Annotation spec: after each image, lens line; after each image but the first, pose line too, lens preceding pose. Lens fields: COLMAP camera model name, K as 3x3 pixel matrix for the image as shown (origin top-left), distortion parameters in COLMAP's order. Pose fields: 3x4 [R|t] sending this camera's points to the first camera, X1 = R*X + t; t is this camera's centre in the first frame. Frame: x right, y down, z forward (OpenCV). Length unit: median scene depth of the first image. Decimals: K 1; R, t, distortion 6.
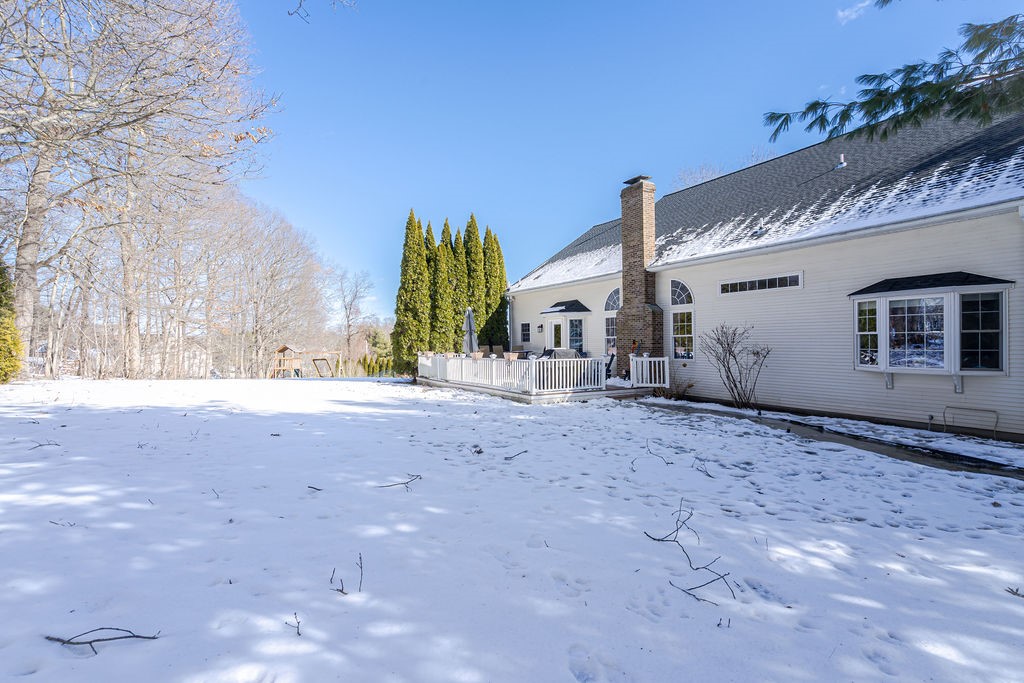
lens RADIAL K [[475.4, 0, 510.1], [0, 475.4, 344.1], [0, 0, 1]] dist [-0.004119, 0.001656]
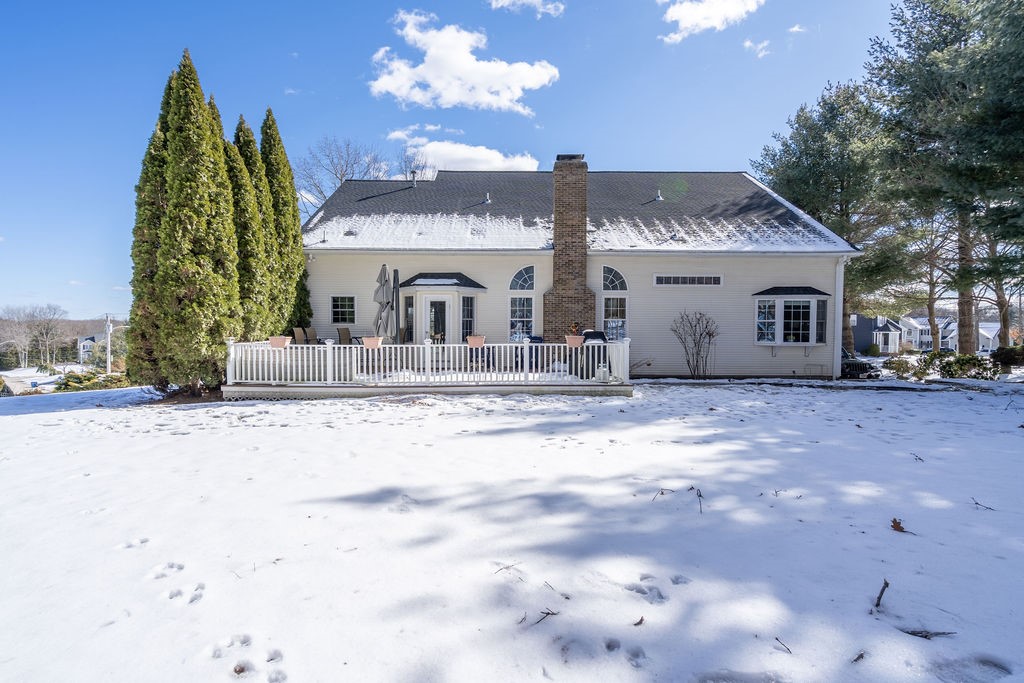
lens RADIAL K [[475.4, 0, 509.4], [0, 475.4, 338.0], [0, 0, 1]] dist [-0.004119, 0.001656]
pose [[0.498421, -0.002552, 0.866931, -0.466617], [-0.004379, 0.999975, 0.005461, 0.013203], [-0.866924, -0.006519, 0.498398, 0.455122]]
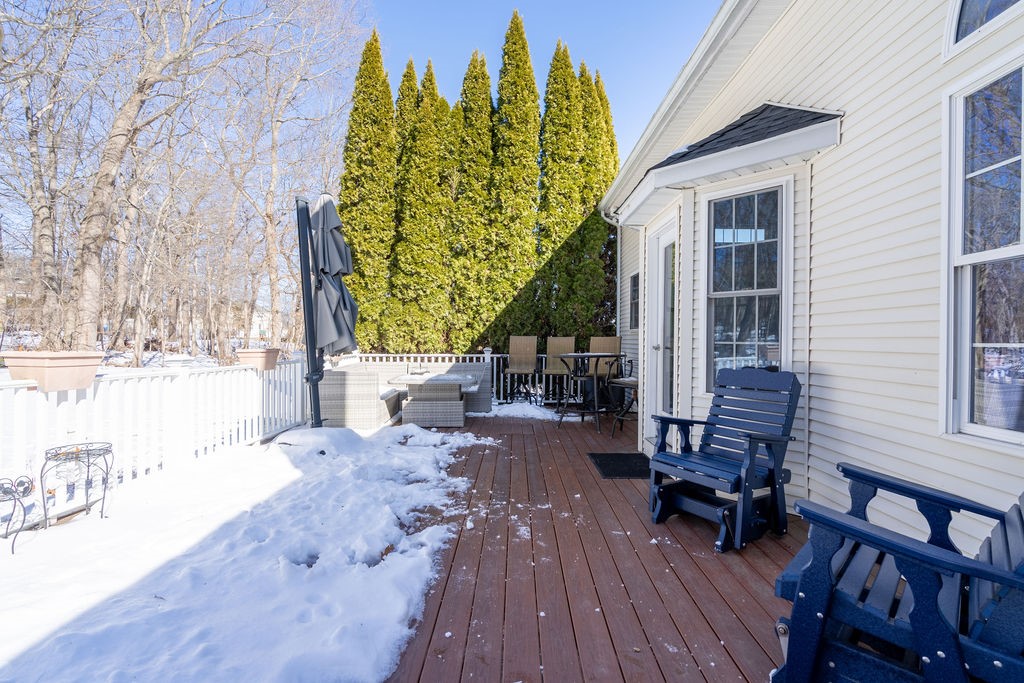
lens RADIAL K [[475.4, 0, 506.6], [0, 475.4, 336.0], [0, 0, 1]] dist [-0.004119, 0.001656]
pose [[0.855860, 0.016746, -0.516936, 0.134658], [-0.024631, 0.999661, -0.008397, 0.007516], [0.516620, 0.019919, 0.855983, 0.678942]]
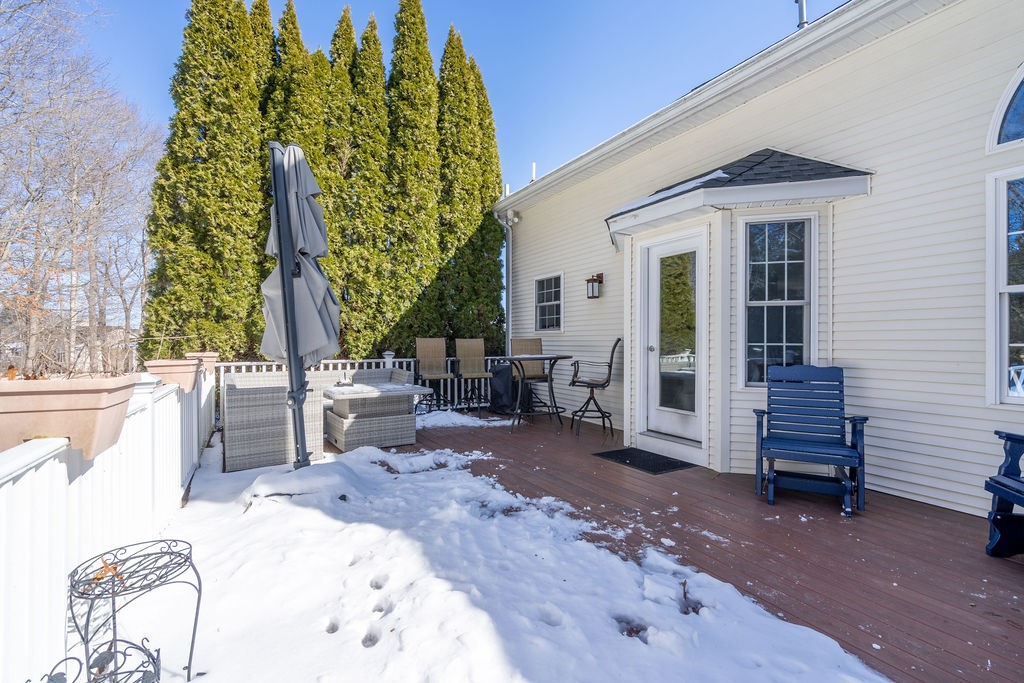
lens RADIAL K [[475.4, 0, 513.5], [0, 475.4, 339.5], [0, 0, 1]] dist [-0.004119, 0.001656]
pose [[0.999828, 0.014807, -0.011171, 0.010574], [-0.014950, 0.999806, -0.012823, 0.008643], [0.010979, 0.012988, 0.999855, 0.661595]]
